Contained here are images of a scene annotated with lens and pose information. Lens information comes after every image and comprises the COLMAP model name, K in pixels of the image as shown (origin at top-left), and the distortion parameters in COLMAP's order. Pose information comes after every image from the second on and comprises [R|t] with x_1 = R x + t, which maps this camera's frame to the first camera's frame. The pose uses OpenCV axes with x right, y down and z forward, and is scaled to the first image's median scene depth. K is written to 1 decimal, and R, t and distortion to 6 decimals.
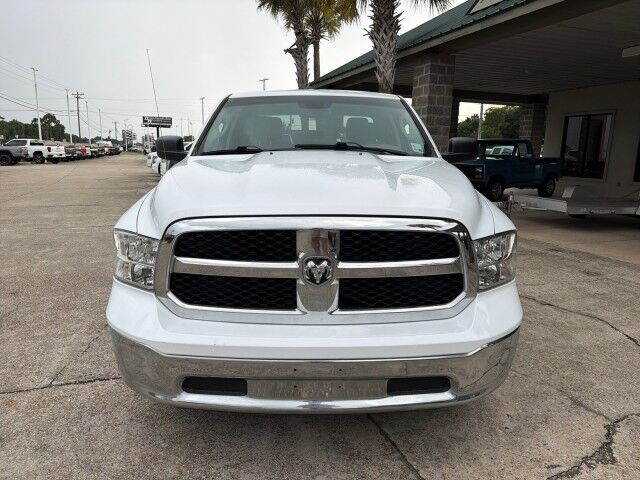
lens RADIAL K [[448.9, 0, 320.1], [0, 448.9, 240.5], [0, 0, 1]] dist [0.046080, -0.062038]
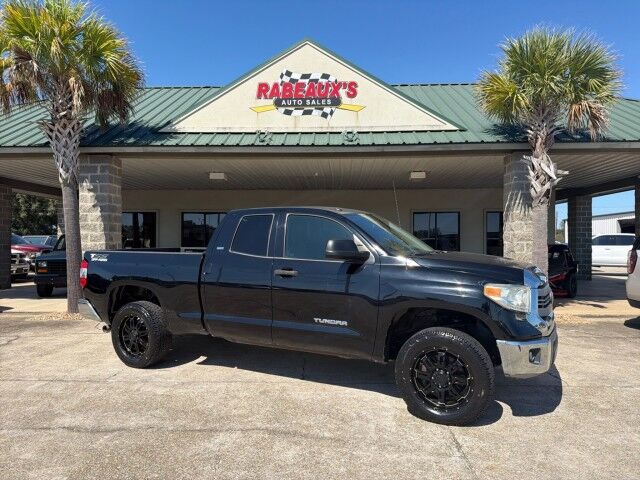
lens RADIAL K [[448.9, 0, 320.1], [0, 448.9, 240.5], [0, 0, 1]] dist [0.046080, -0.062038]
pose [[0.379049, -0.014652, 0.925260, -1.292455], [0.188777, 0.980072, -0.061816, -0.174326], [-0.905917, 0.198099, 0.374262, 0.533045]]
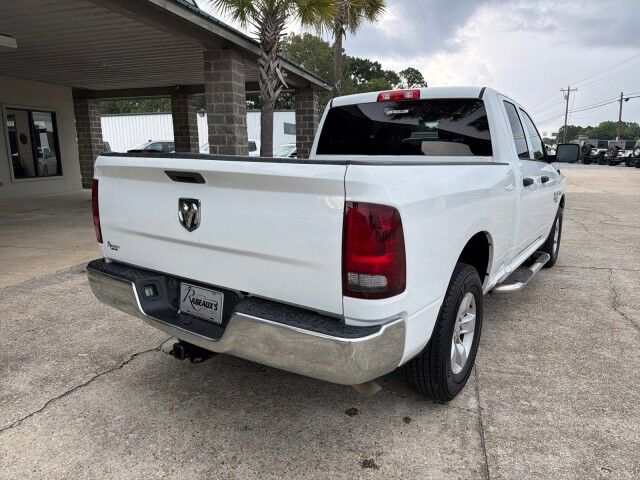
lens RADIAL K [[448.1, 0, 320.0], [0, 448.1, 240.0], [0, 0, 1]] dist [0.037836, -0.054067]
pose [[-0.811512, -0.125256, 0.570753, -0.469441], [0.107891, 0.927843, 0.357025, -0.459176], [-0.574289, 0.351309, -0.739442, 2.209484]]
